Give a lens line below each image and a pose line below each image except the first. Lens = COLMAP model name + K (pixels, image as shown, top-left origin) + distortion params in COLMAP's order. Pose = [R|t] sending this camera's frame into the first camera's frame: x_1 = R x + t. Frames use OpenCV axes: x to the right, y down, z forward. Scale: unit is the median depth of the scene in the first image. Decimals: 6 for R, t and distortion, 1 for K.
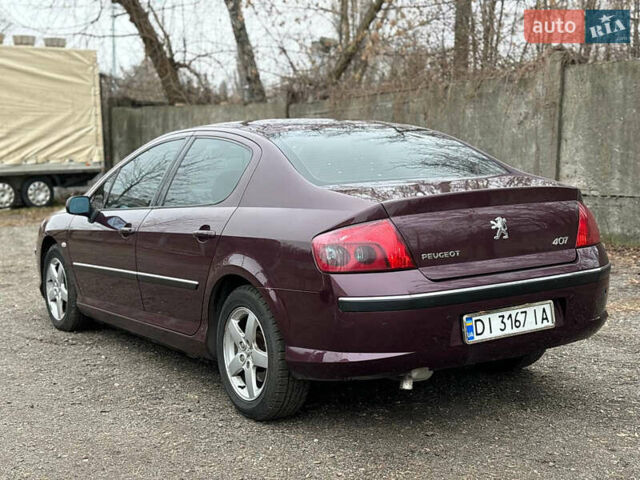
lens RADIAL K [[964.6, 0, 320.0], [0, 964.6, 240.0], [0, 0, 1]] dist [0.254849, -1.044690]
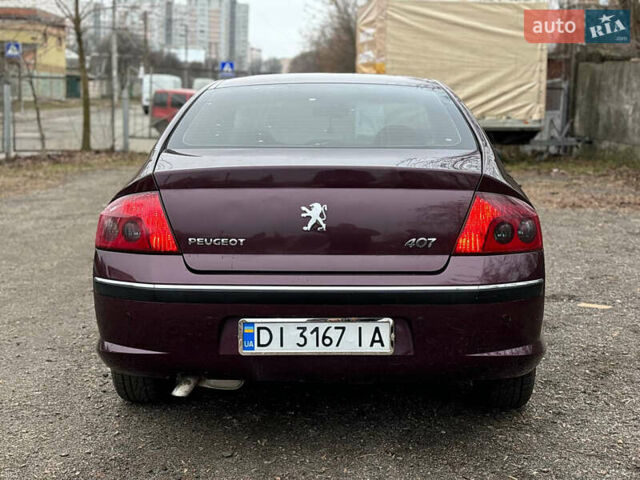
lens RADIAL K [[964.6, 0, 320.0], [0, 964.6, 240.0], [0, 0, 1]] dist [0.254849, -1.044690]
pose [[0.820607, 0.110618, -0.560685, 0.609779], [-0.086172, 0.993821, 0.069953, -0.047098], [0.564959, -0.009088, 0.825069, 0.351093]]
